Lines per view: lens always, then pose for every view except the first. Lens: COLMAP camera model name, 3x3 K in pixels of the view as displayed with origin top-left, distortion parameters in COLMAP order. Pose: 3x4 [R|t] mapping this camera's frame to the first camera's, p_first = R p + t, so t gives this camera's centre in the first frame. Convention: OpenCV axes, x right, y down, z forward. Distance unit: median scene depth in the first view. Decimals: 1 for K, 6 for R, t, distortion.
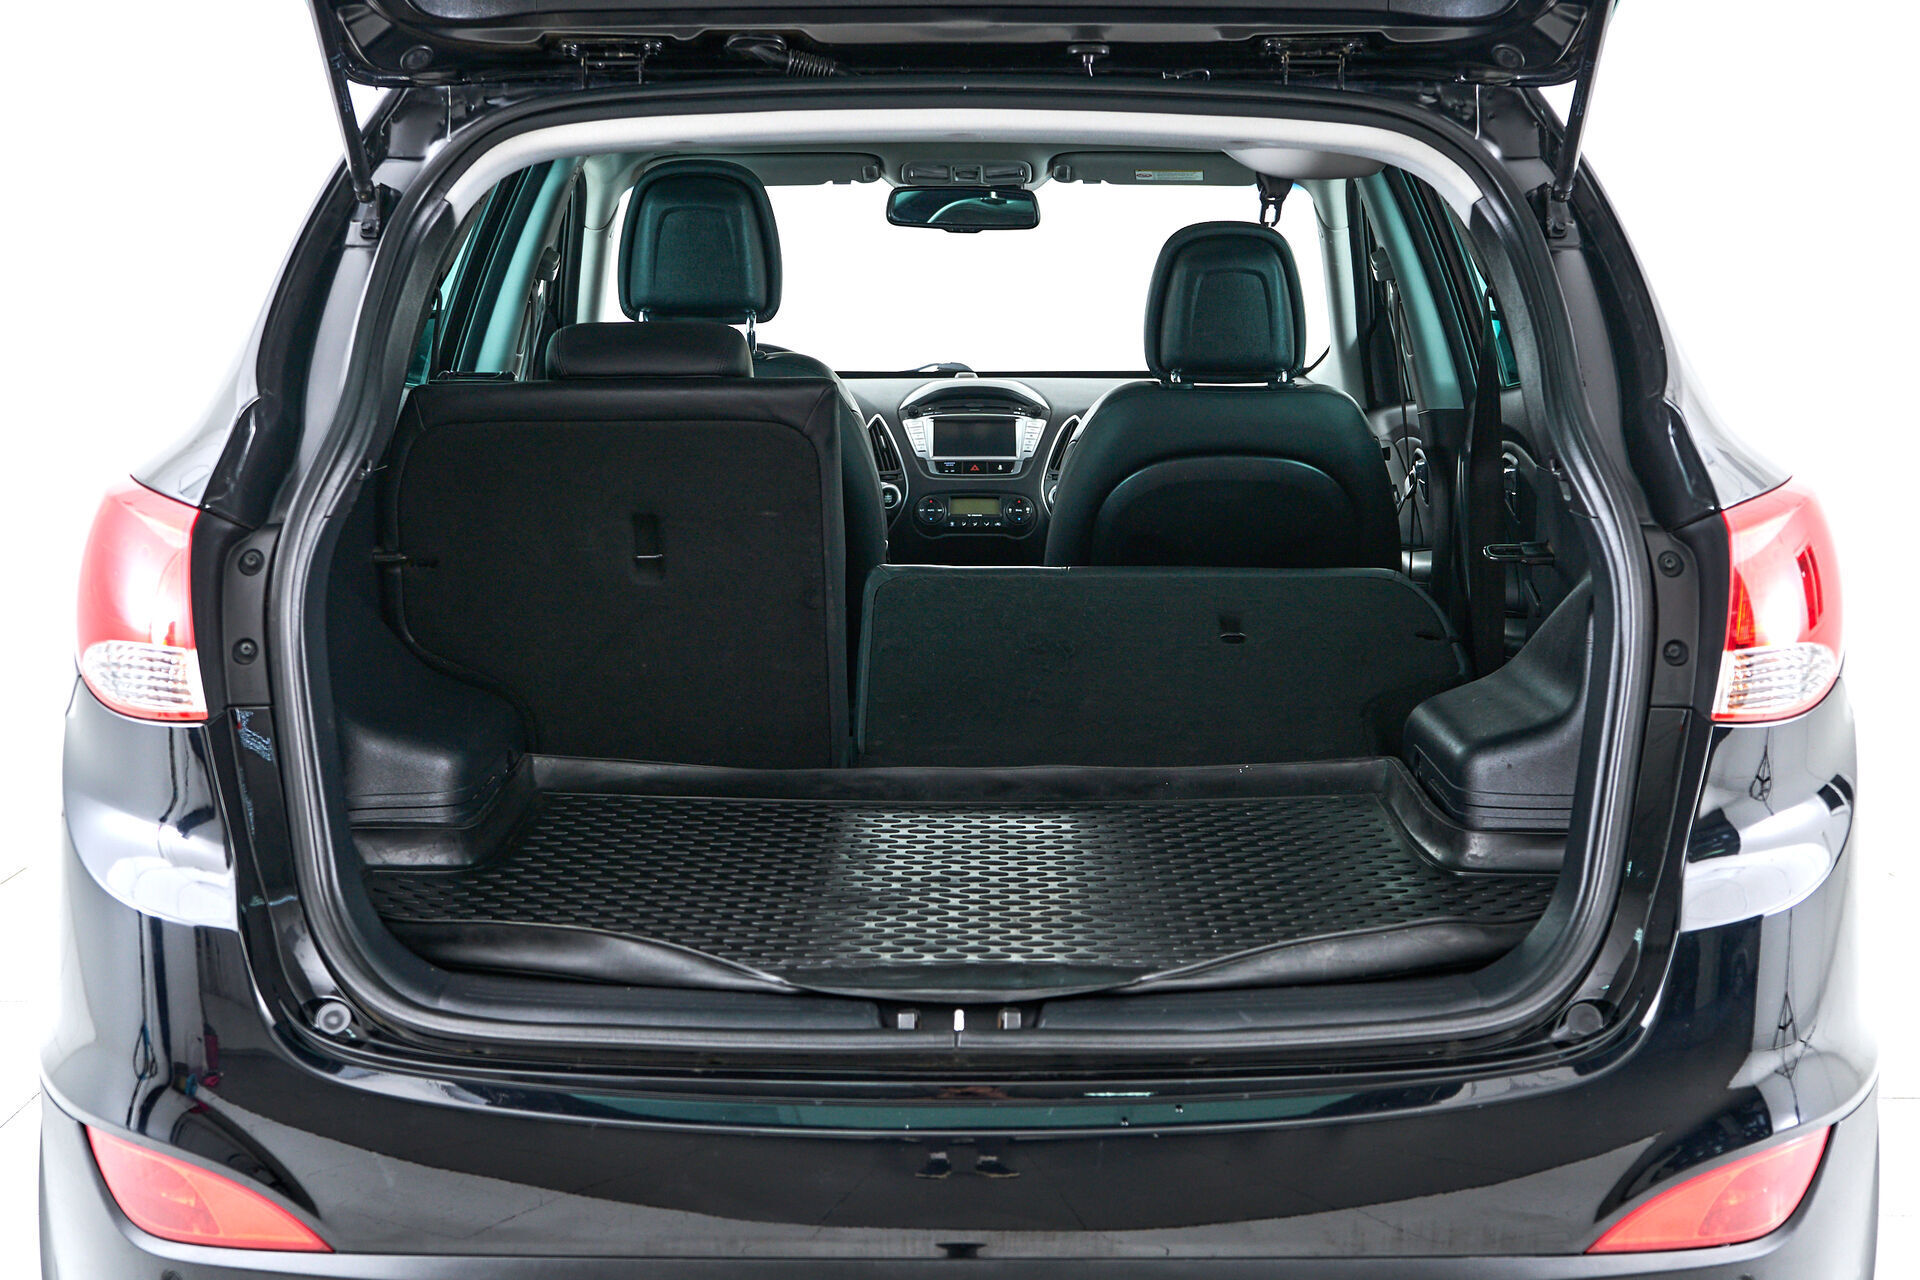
lens RADIAL K [[2736.9, 0, 960.5], [0, 2736.9, 635.3], [0, 0, 1]] dist [-0.048465, 0.000000]
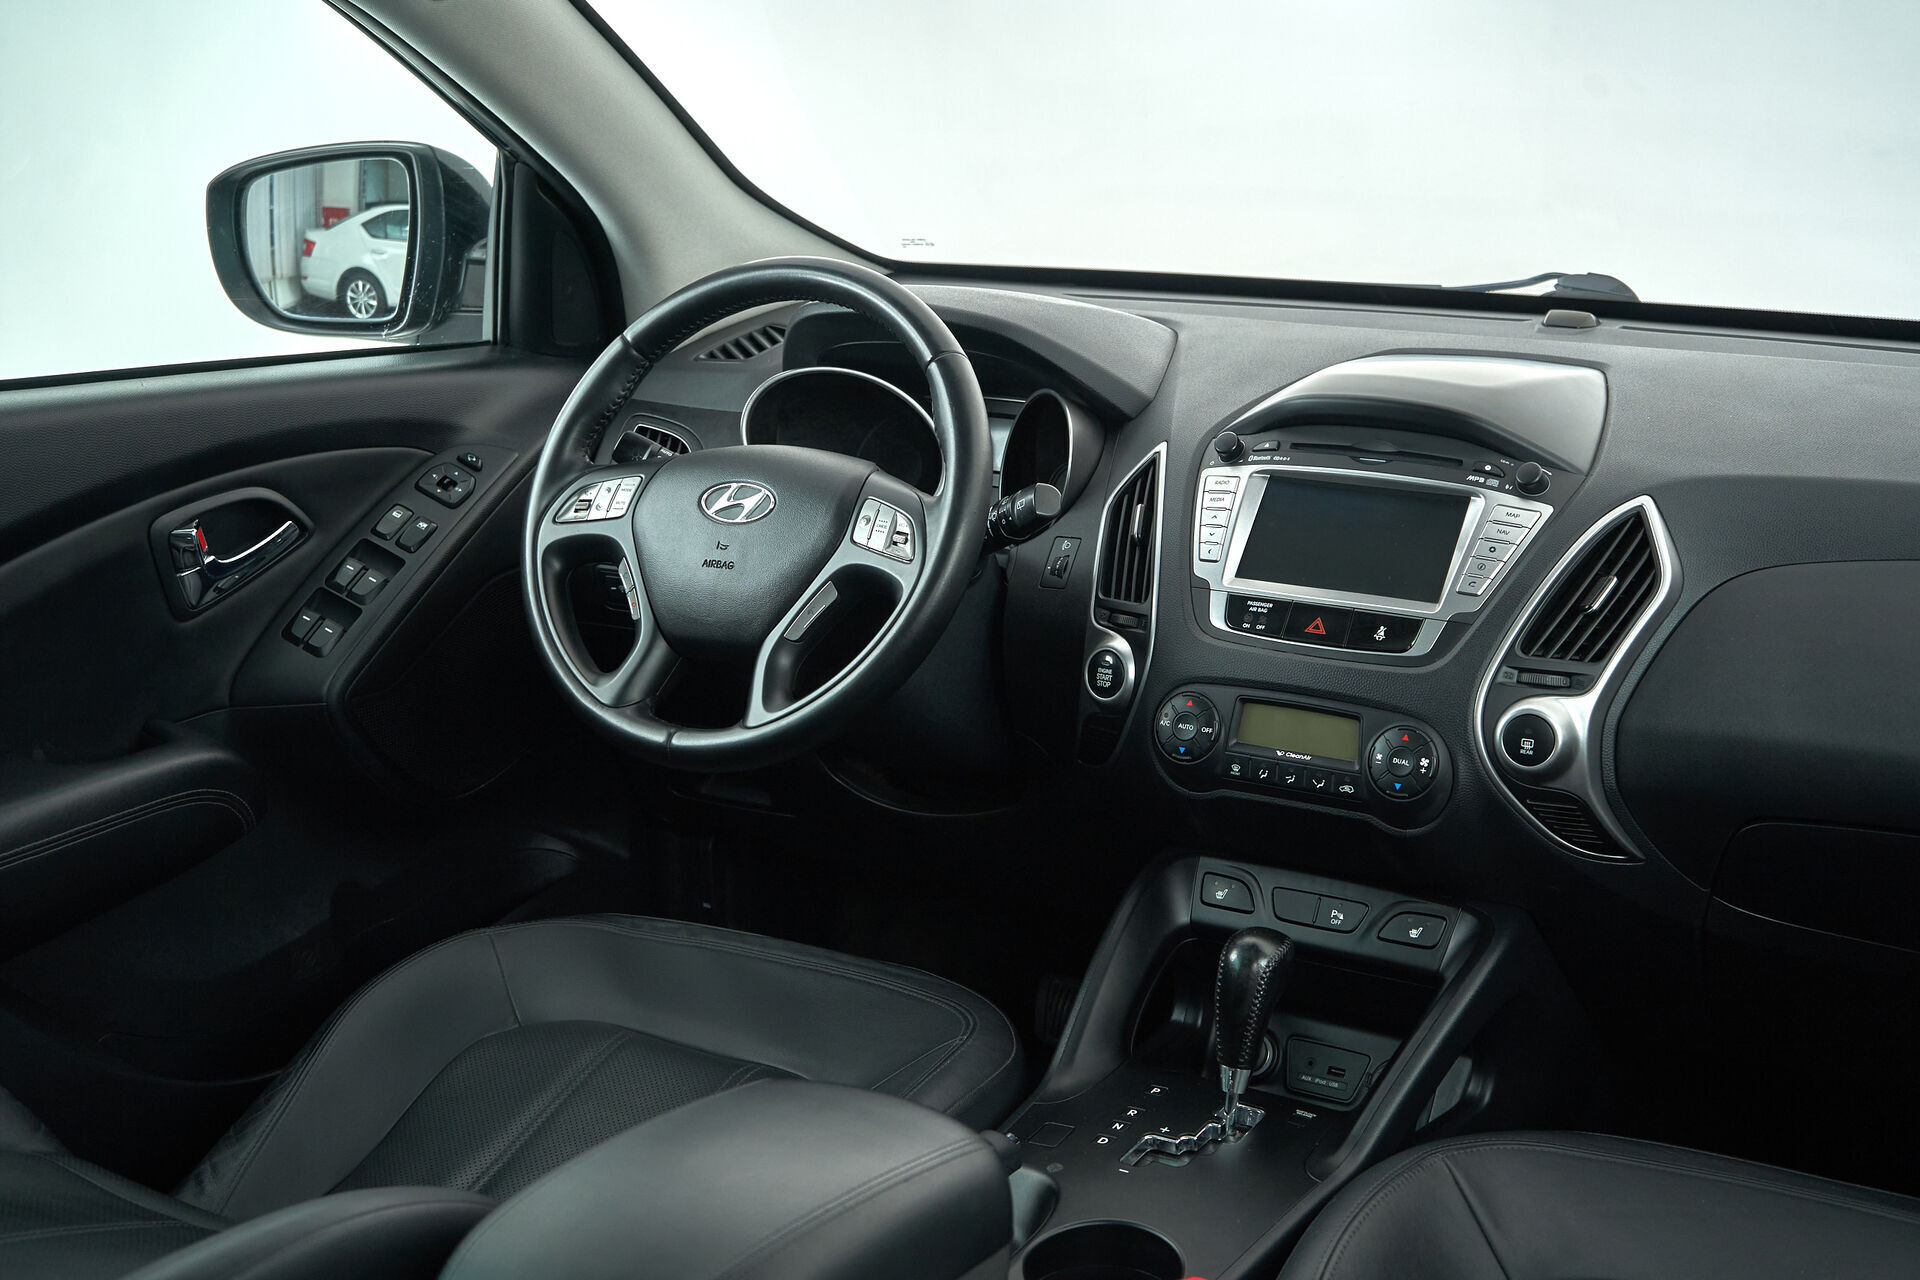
lens RADIAL K [[2693.0, 0, 952.3], [0, 2693.0, 654.2], [0, 0, 1]] dist [-0.018670, 0.000000]
pose [[0.850679, 0.129777, -0.509414, 0.150807], [-0.065517, 0.987666, 0.142207, -0.106398], [0.521587, -0.087597, 0.848690, 0.660253]]
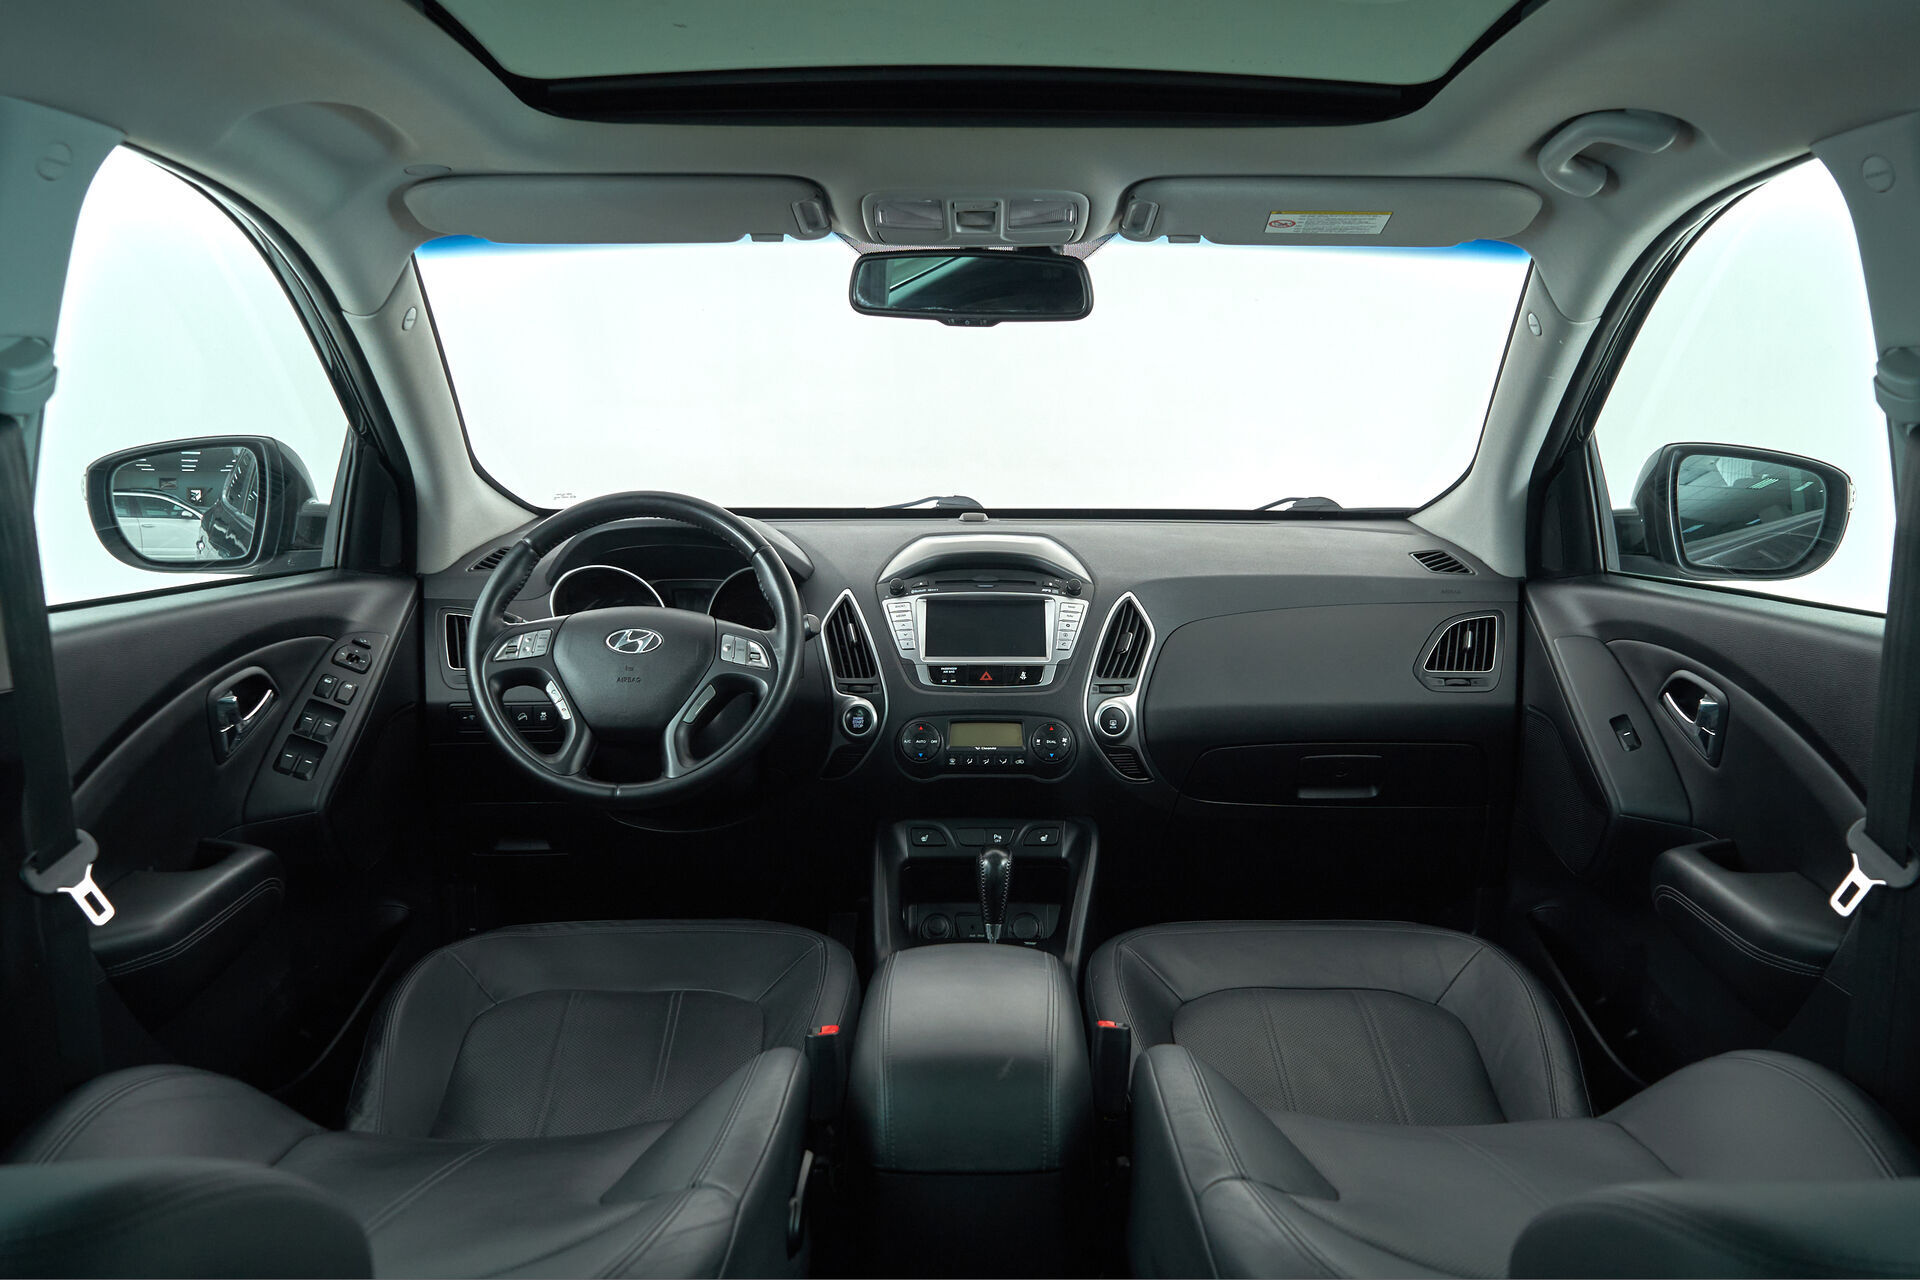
lens RADIAL K [[1573.5, 0, 999.8], [0, 1573.5, 623.0], [0, 0, 1]] dist [0.004685, -0.003295]
pose [[0.999783, 0.000955, 0.020833, 0.000471], [-0.001519, 0.999633, 0.027054, -0.084904], [-0.020799, -0.027080, 0.999417, 0.608941]]
